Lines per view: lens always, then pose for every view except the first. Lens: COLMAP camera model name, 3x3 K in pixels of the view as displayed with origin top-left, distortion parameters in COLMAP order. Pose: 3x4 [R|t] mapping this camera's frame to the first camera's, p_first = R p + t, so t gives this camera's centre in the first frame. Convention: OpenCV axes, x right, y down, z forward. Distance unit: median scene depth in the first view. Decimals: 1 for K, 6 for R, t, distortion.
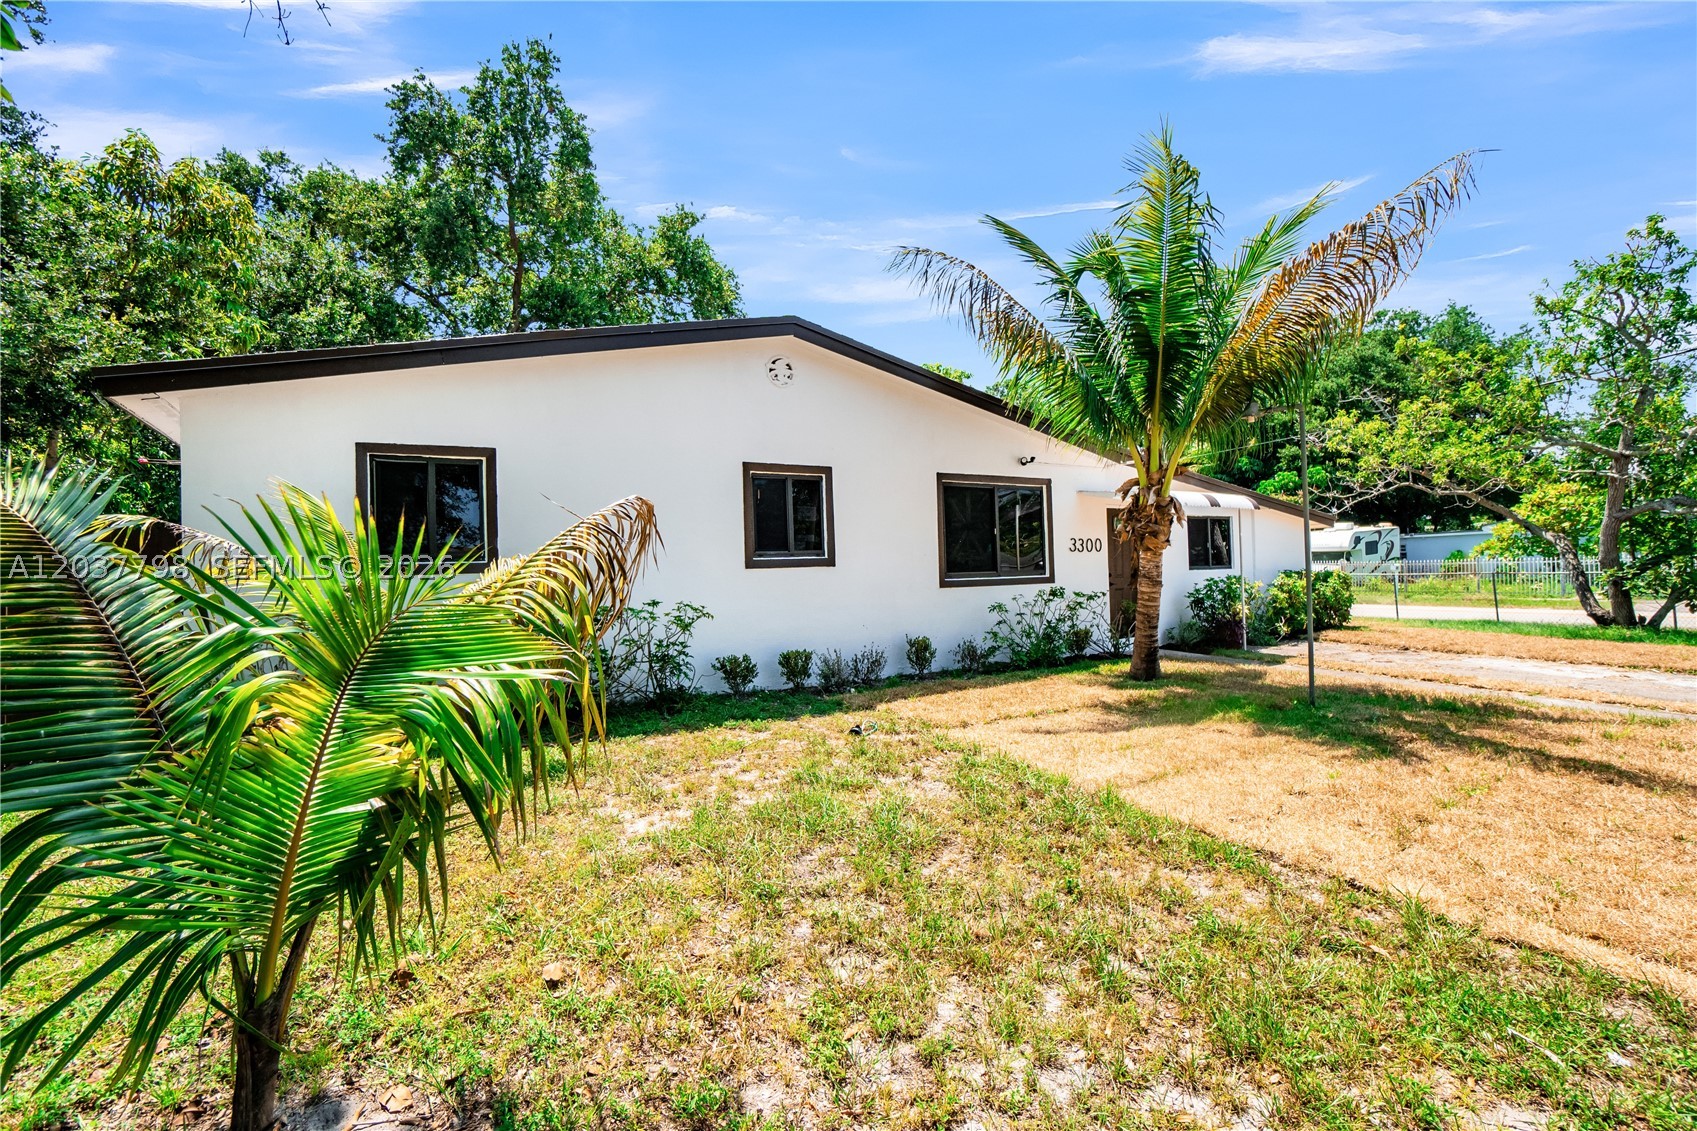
lens RADIAL K [[735.6, 0, 868.0], [0, 735.6, 563.2], [0, 0, 1]] dist [-0.008246, -0.000939]
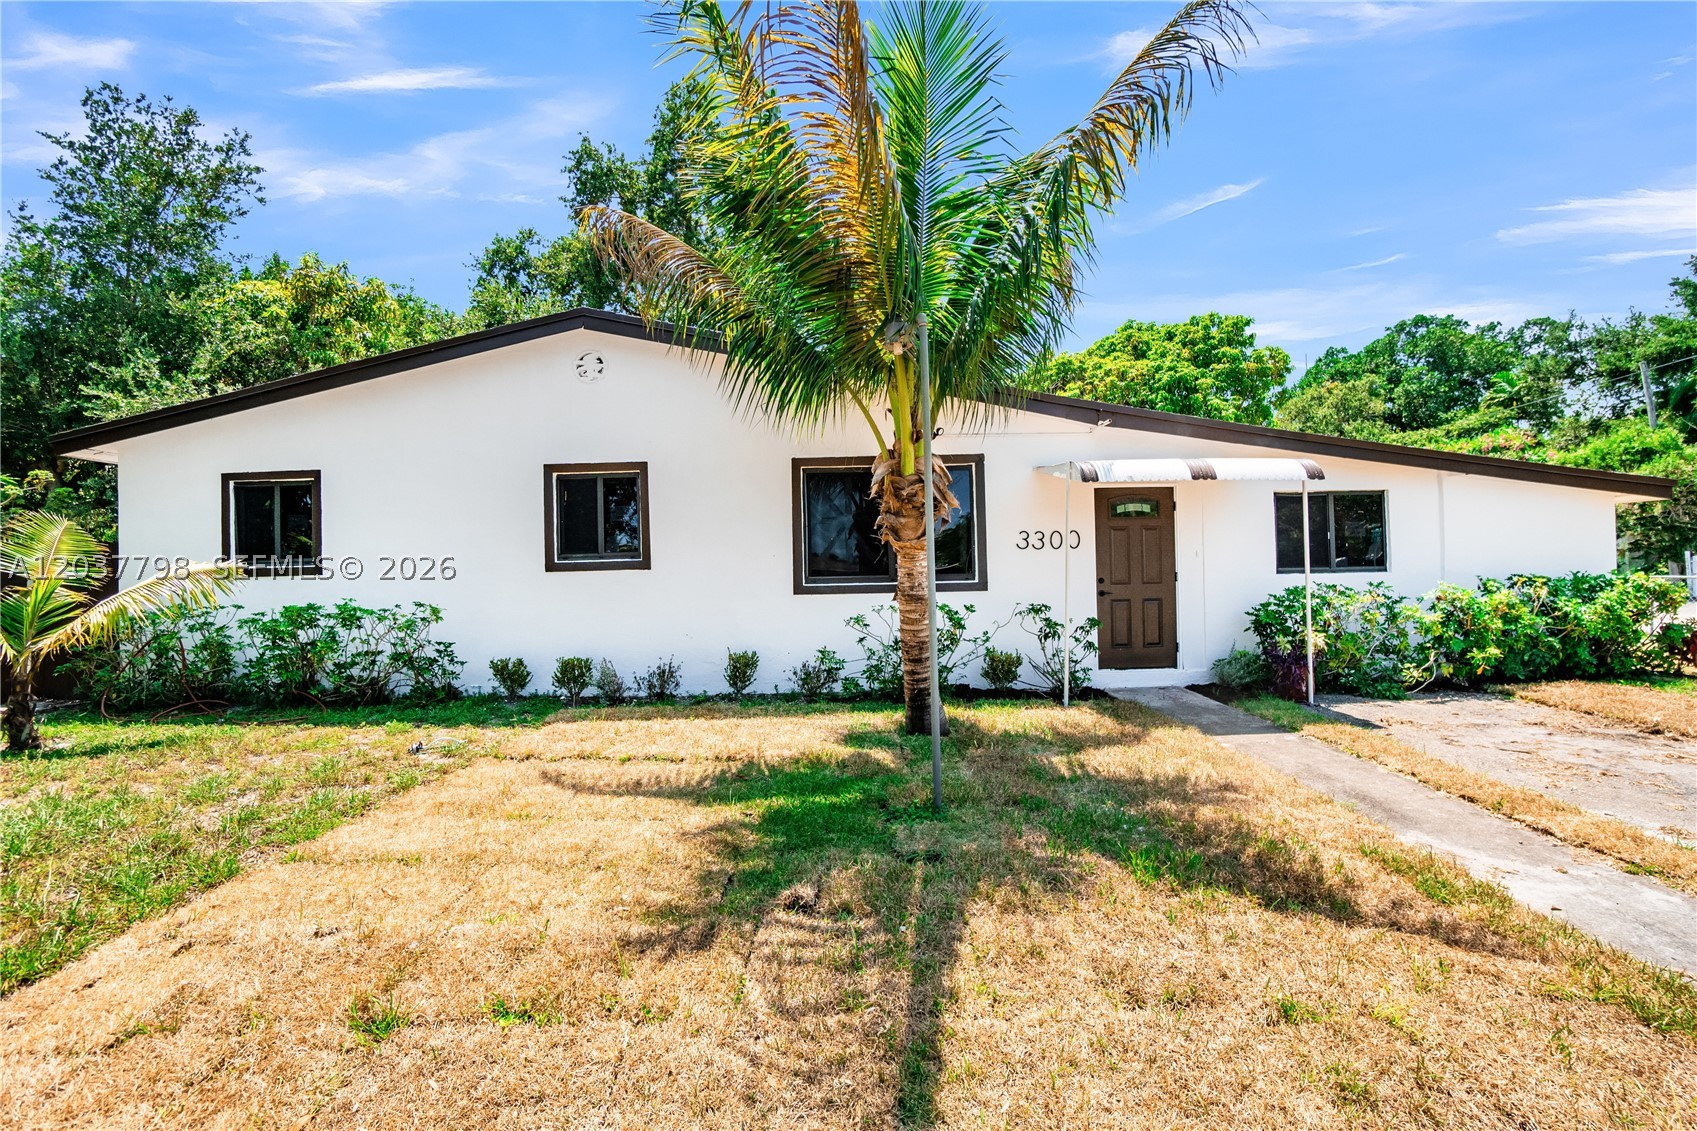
lens RADIAL K [[735.6, 0, 898.8], [0, 735.6, 561.3], [0, 0, 1]] dist [-0.008246, -0.000939]
pose [[0.860494, 0.001923, -0.509456, 0.717529], [0.002360, 0.999967, 0.007762, -0.012716], [0.509455, -0.007882, 0.860461, 0.375064]]
